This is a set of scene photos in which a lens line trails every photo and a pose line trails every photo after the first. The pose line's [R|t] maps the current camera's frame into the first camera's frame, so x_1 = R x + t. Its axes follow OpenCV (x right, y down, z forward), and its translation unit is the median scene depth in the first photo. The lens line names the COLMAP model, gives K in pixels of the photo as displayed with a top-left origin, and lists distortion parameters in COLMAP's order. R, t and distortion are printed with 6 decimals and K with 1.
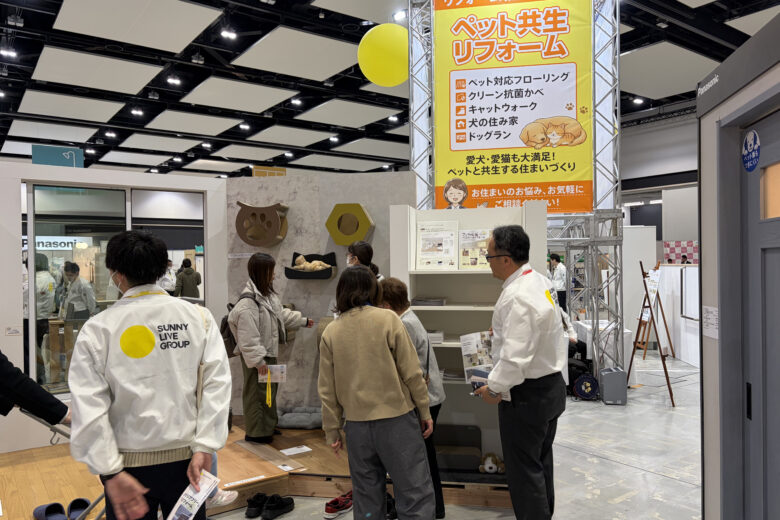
lens RADIAL K [[591.0, 0, 388.4], [0, 591.0, 264.2], [0, 0, 1]] dist [0.047591, -0.002252]
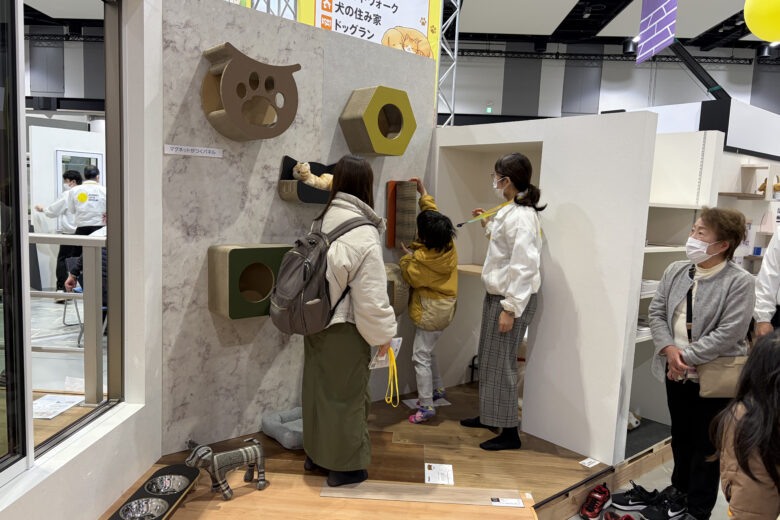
lens RADIAL K [[591.0, 0, 392.0], [0, 591.0, 261.7], [0, 0, 1]] dist [0.047591, -0.002252]
pose [[0.629630, -0.039179, 0.775906, -0.540875], [-0.044873, 0.995226, 0.086666, 0.028143], [-0.775598, -0.089385, 0.624866, 0.534155]]
